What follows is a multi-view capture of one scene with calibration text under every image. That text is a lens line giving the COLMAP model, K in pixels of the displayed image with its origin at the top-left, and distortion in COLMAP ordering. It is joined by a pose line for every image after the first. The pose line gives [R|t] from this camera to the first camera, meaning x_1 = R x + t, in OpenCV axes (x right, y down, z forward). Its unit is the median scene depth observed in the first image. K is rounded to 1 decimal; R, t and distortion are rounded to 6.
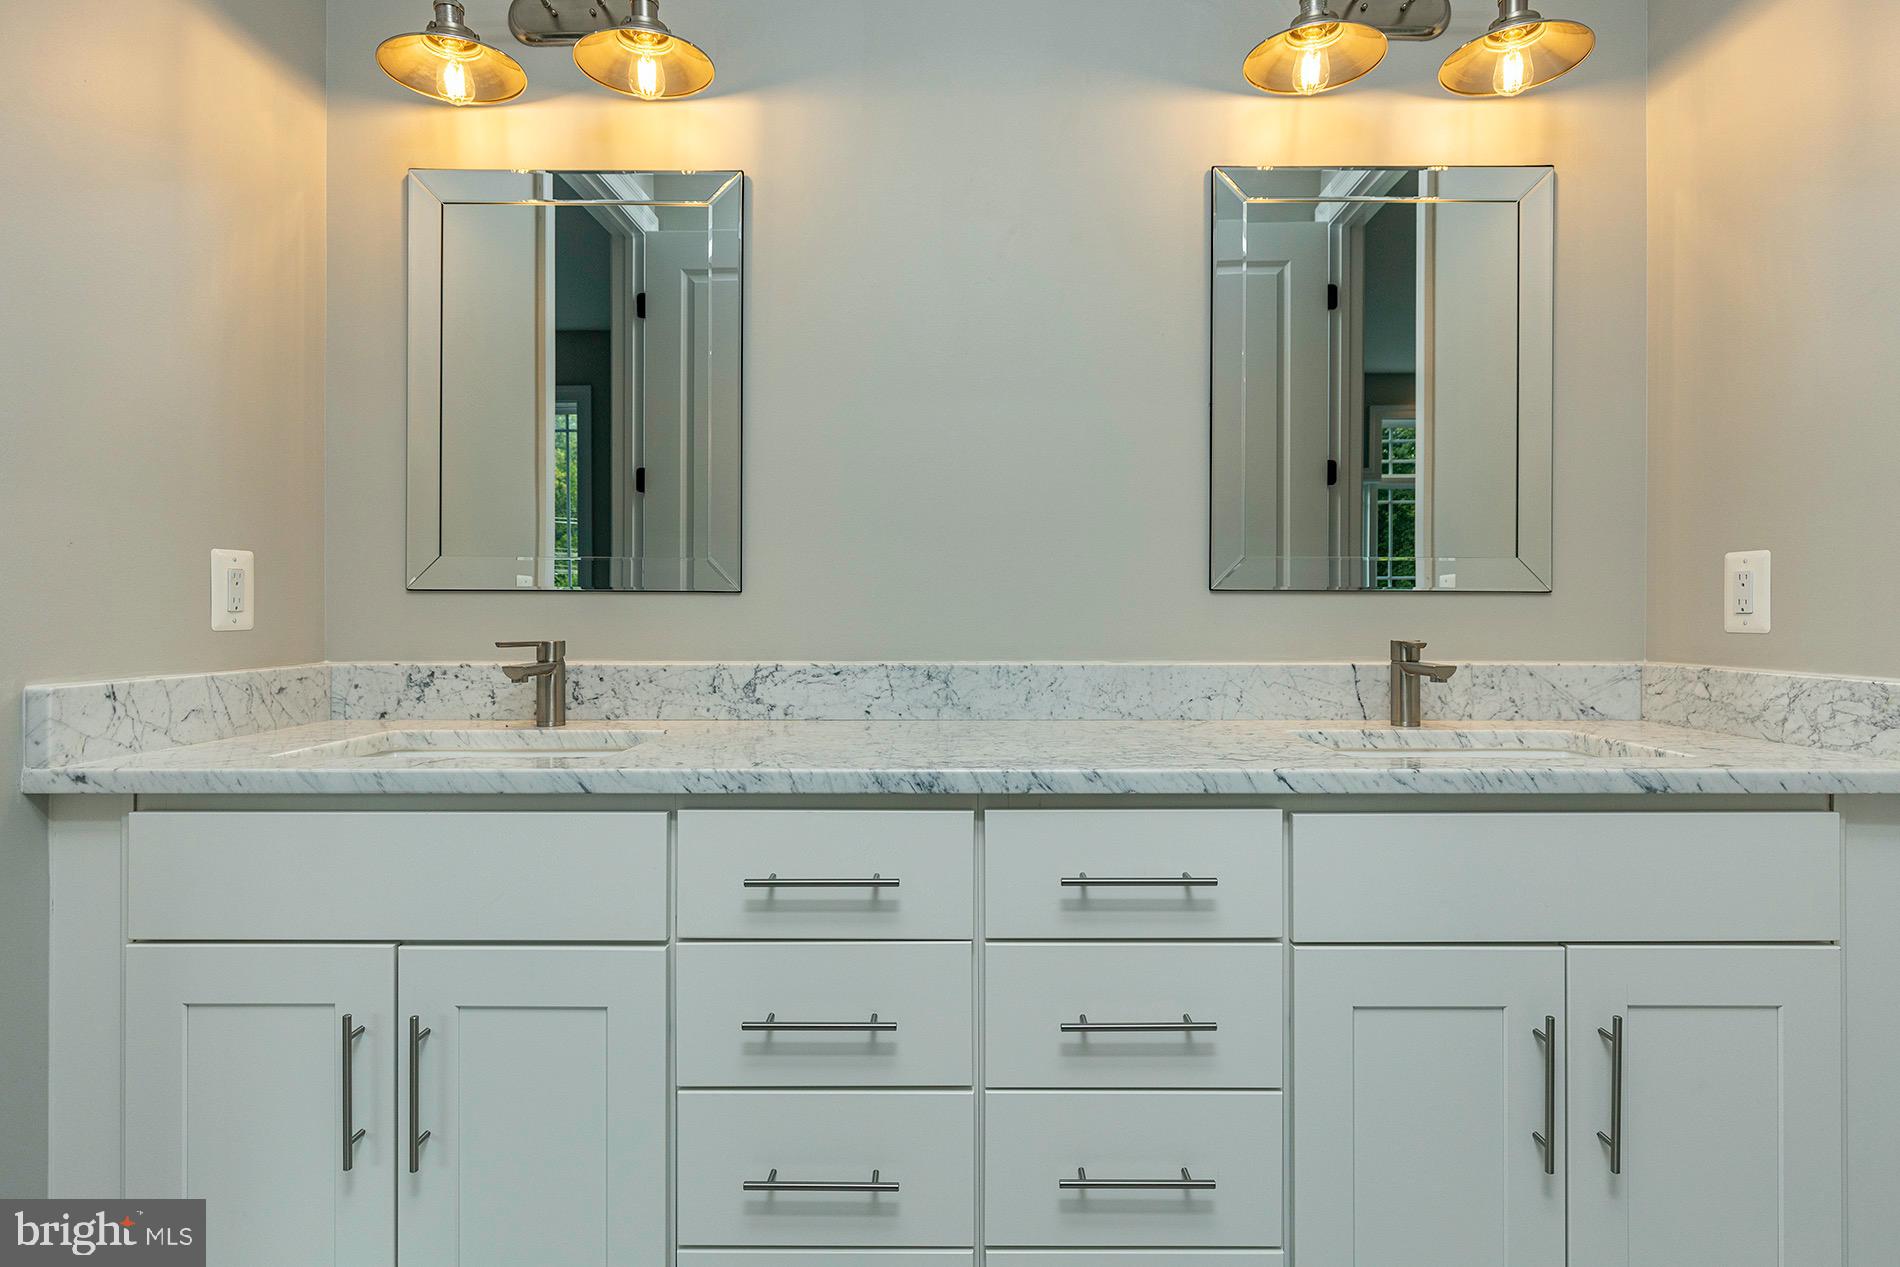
lens RADIAL K [[982.0, 0, 950.0], [0, 982.0, 633.5], [0, 0, 1]] dist [-0.000626, 0.000563]
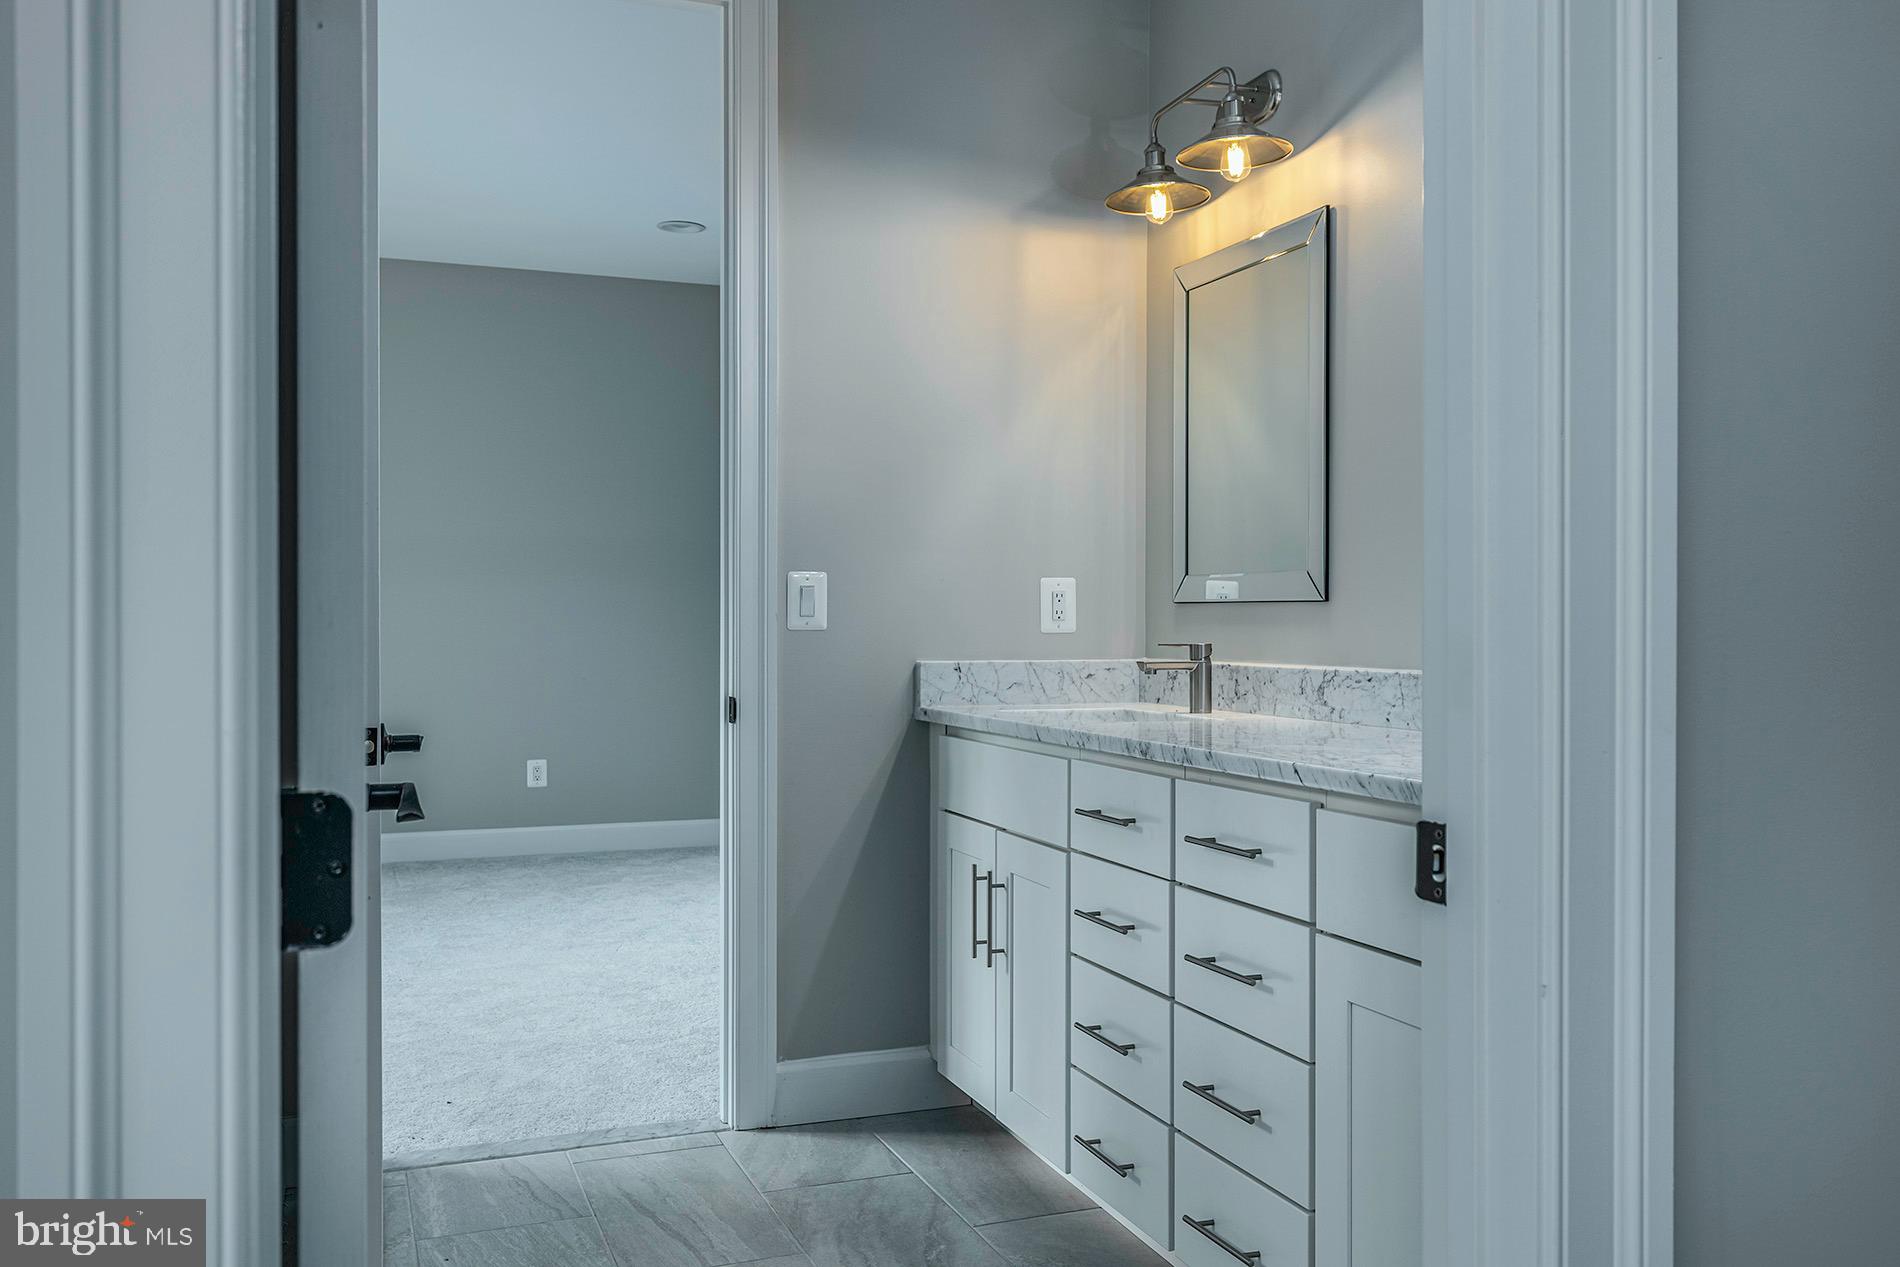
lens RADIAL K [[1554.8, 0, 950.0], [0, 1554.8, 633.5], [0, 0, 1]] dist [0.007830, 0.001090]
pose [[0.363942, 0.007215, -0.931394, 1.274692], [-0.020574, 0.999788, -0.000295, 0.001819], [0.931194, 0.019270, 0.364013, 0.003186]]
